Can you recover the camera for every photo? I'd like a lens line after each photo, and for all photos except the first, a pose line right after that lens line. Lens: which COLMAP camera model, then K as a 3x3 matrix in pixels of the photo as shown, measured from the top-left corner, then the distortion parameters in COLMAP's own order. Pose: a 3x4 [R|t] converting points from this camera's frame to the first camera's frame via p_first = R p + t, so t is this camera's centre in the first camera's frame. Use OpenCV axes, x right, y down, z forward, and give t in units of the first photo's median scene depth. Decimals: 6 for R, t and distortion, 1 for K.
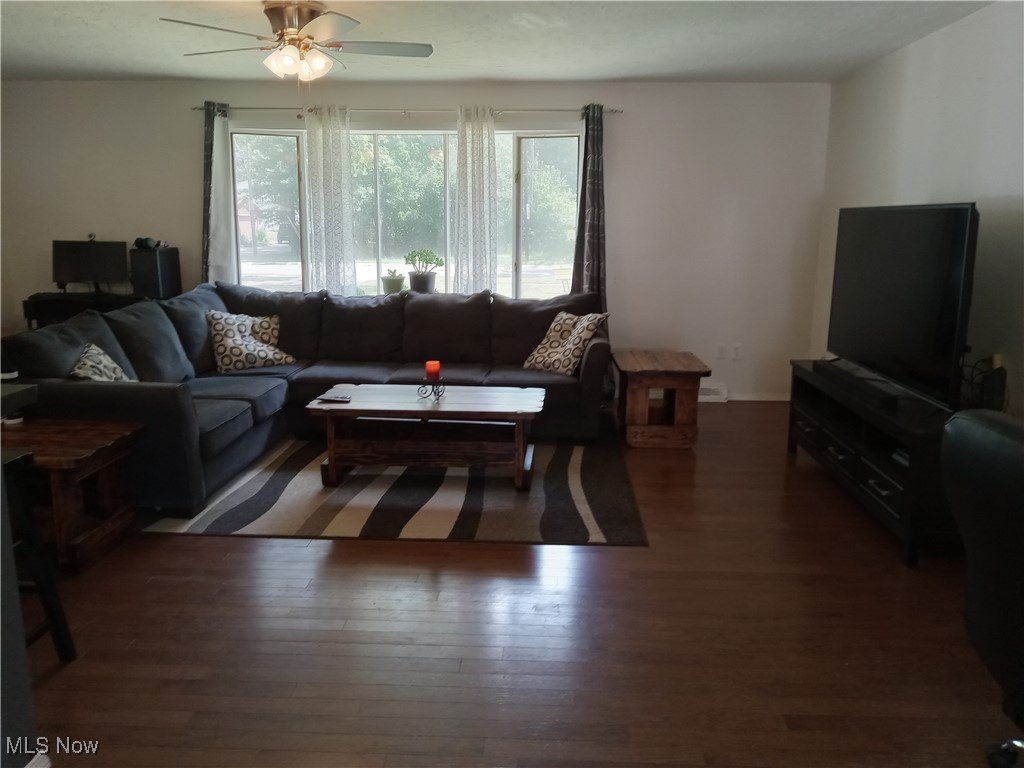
lens RADIAL K [[763.9, 0, 515.4], [0, 763.9, 359.1], [0, 0, 1]] dist [-0.001407, 0.002323]
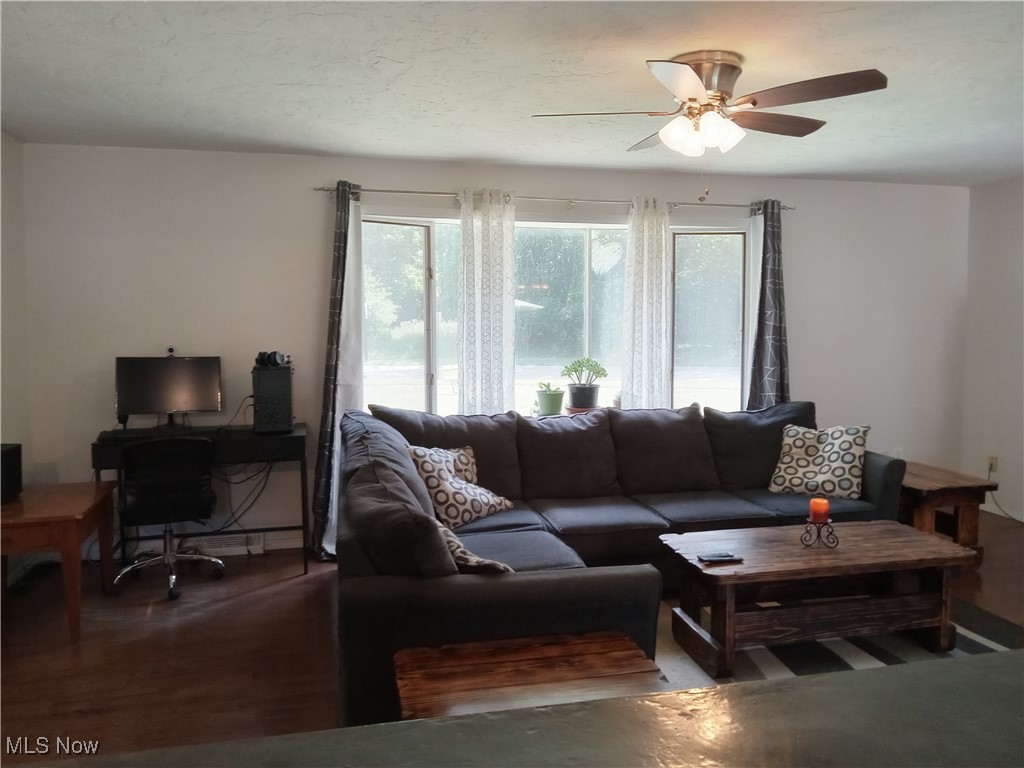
lens RADIAL K [[763.9, 0, 515.4], [0, 763.9, 359.1], [0, 0, 1]] dist [-0.001407, 0.002323]
pose [[0.961935, -0.023676, 0.272251, -0.480424], [0.057812, 0.991323, -0.118057, -0.050632], [-0.267093, 0.129302, 0.954957, 0.225621]]
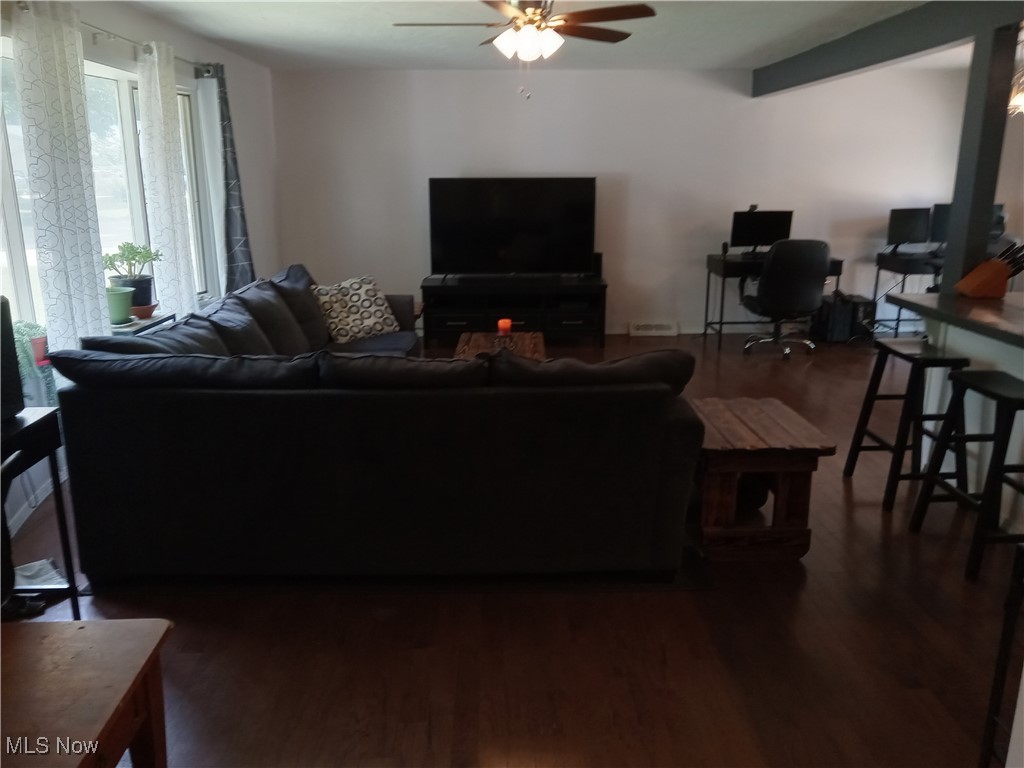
lens RADIAL K [[763.9, 0, 515.4], [0, 763.9, 359.1], [0, 0, 1]] dist [-0.001407, 0.002323]
pose [[-0.094767, -0.248636, 0.963950, -0.938261], [0.176987, 0.948674, 0.262095, -0.183484], [-0.979640, 0.195444, -0.045898, 0.798197]]
